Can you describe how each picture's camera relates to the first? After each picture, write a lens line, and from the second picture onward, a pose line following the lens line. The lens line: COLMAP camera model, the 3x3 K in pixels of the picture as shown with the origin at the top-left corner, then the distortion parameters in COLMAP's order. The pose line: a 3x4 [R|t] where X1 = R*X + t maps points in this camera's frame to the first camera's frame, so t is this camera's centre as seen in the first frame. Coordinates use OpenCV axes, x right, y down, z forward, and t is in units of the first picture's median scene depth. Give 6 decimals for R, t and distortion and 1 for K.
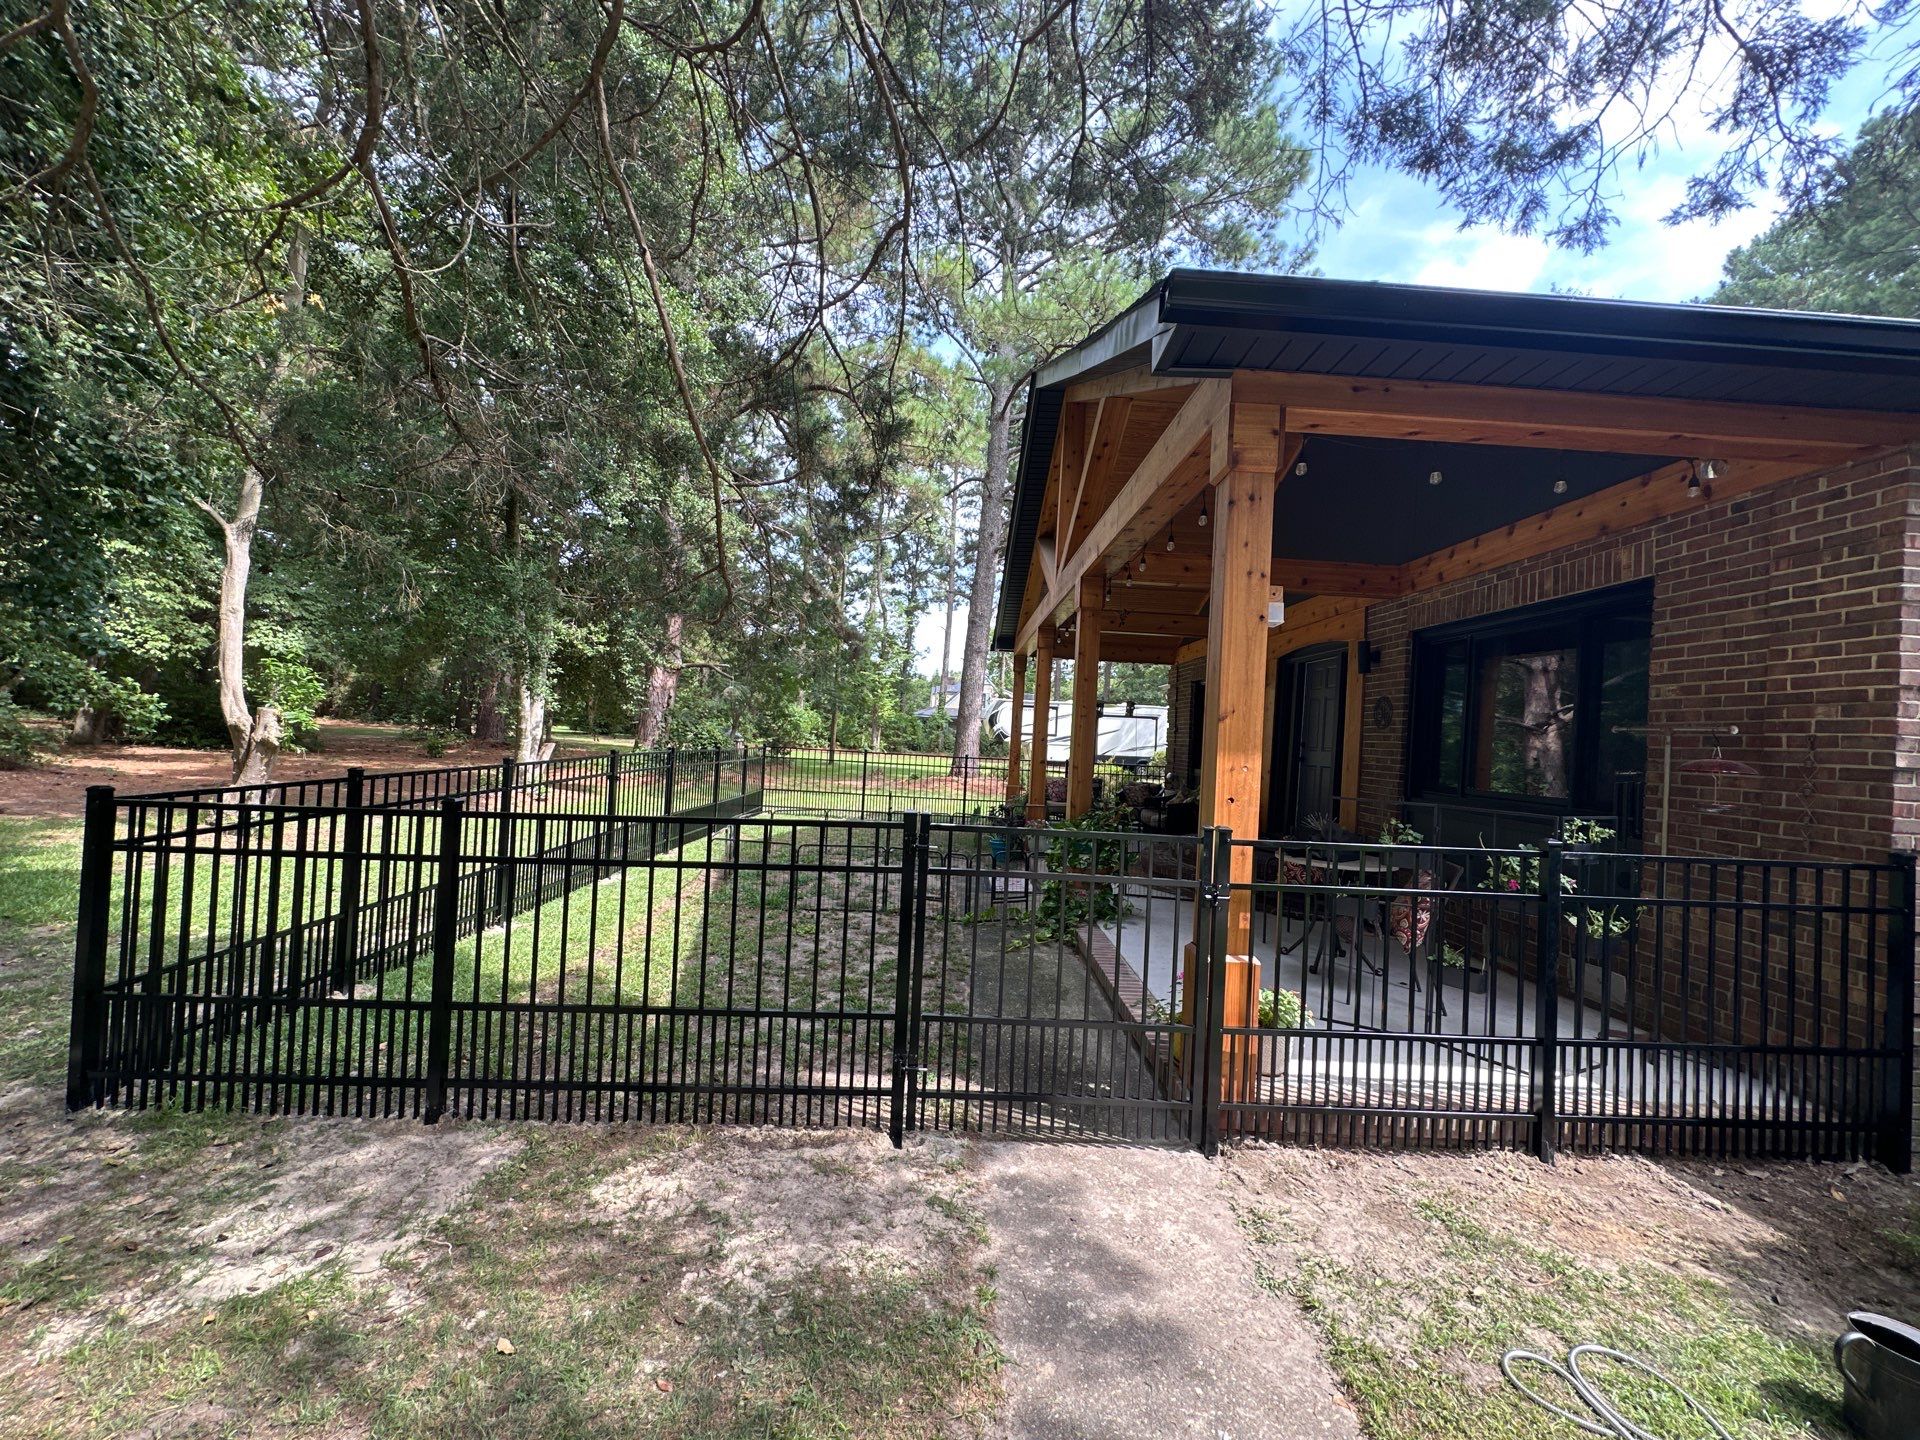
lens RADIAL K [[753.9, 0, 960.0], [0, 753.9, 720.0], [0, 0, 1]] dist [-0.001738, -0.000107]
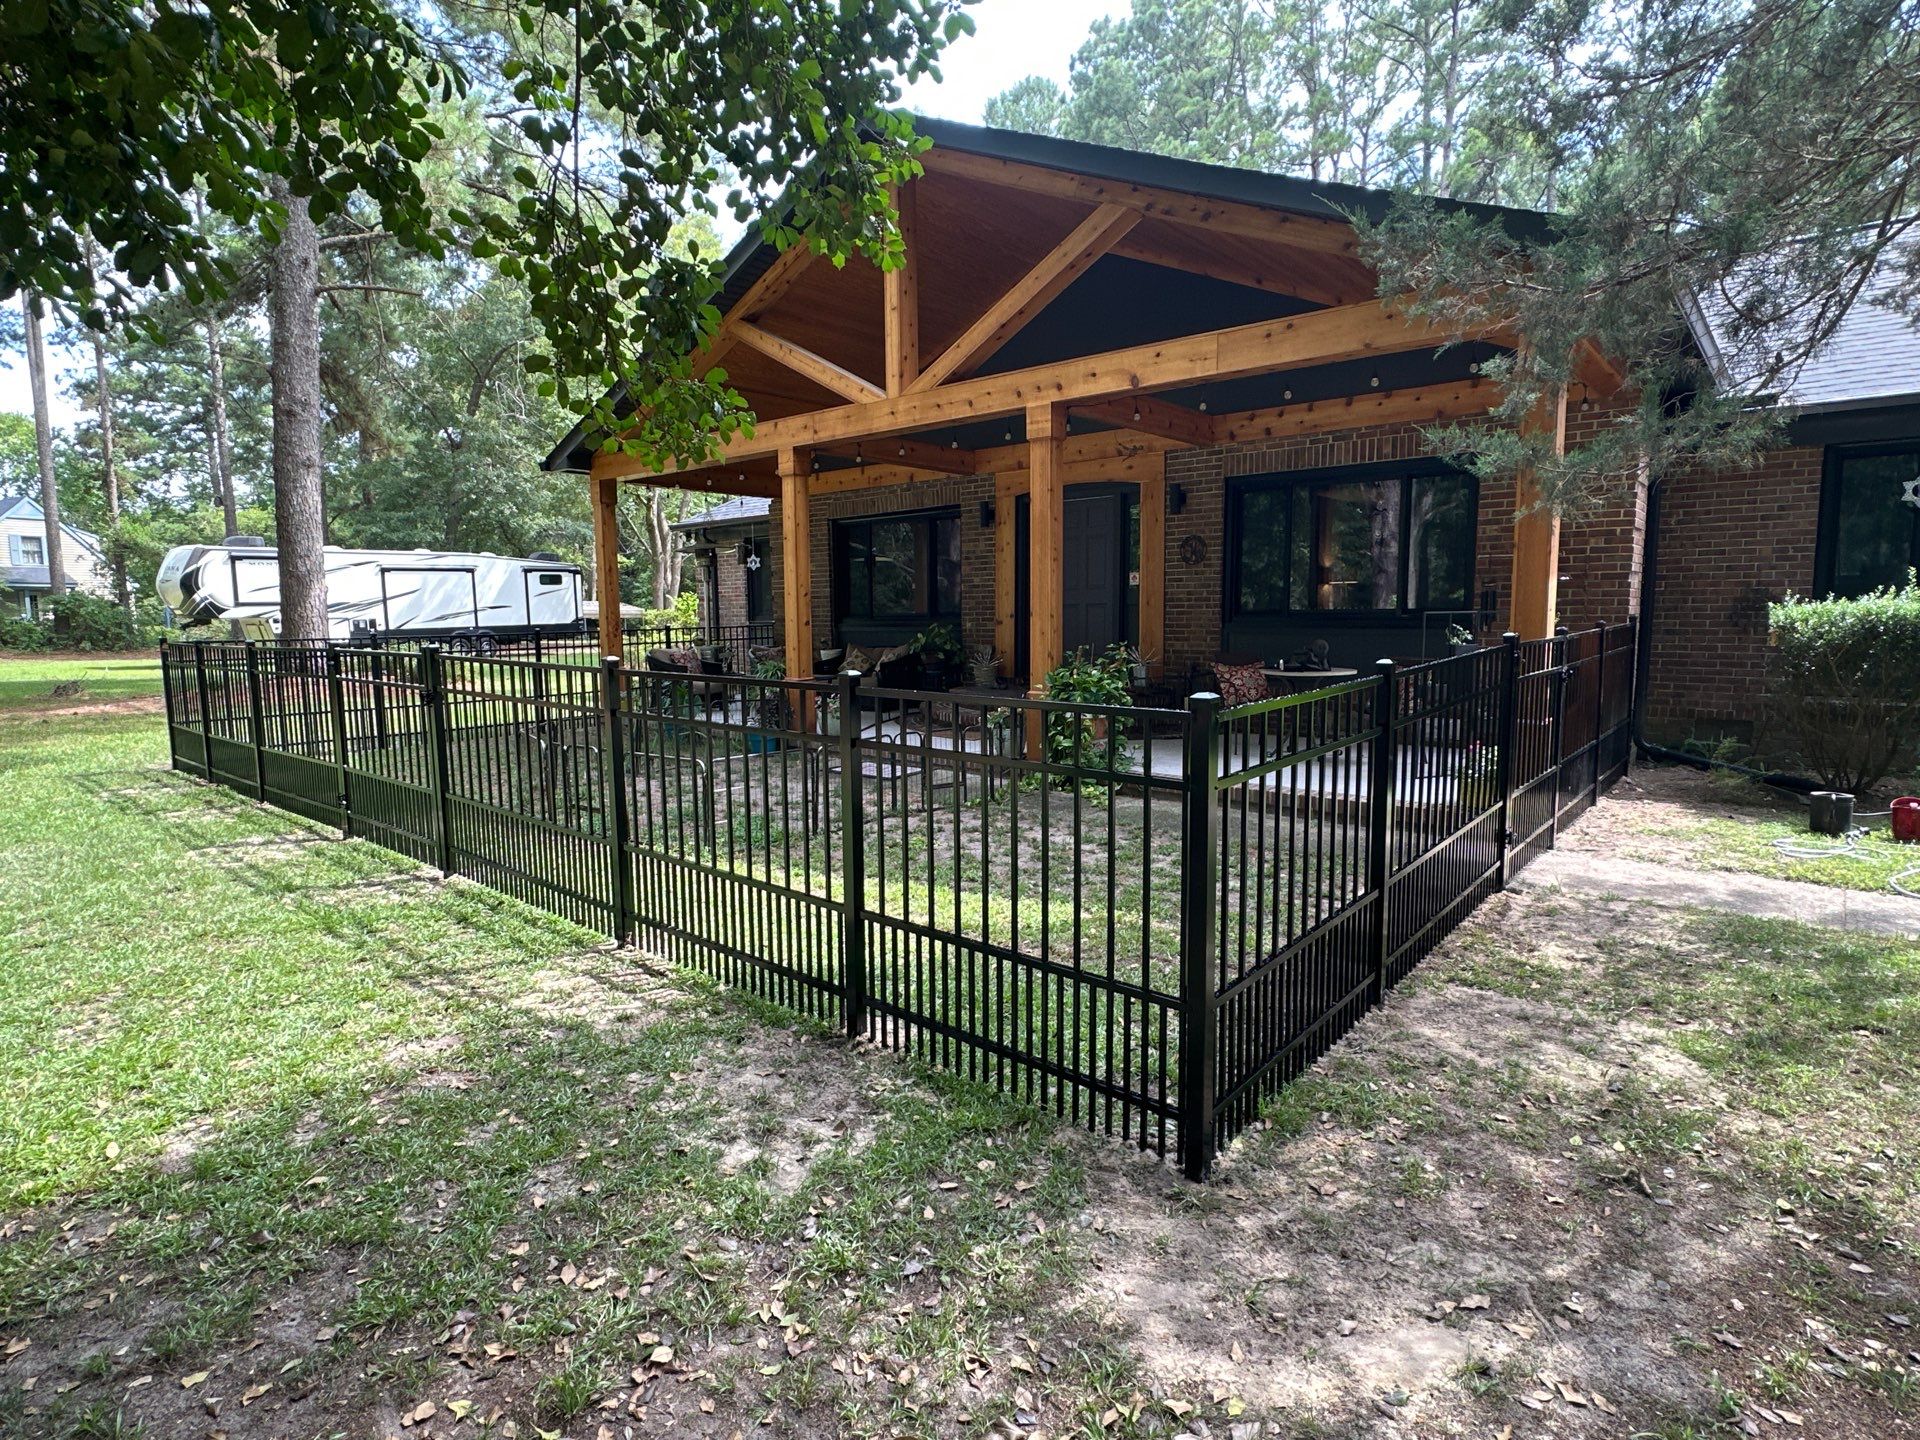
lens RADIAL K [[1007.3, 0, 960.0], [0, 1007.3, 720.0], [0, 0, 1]] dist [-0.000600, 0.000232]
pose [[0.665930, -0.146109, 0.731567, -1.120287], [0.035315, 0.985708, 0.164720, -0.027578], [-0.745178, -0.083856, 0.661572, 0.344208]]
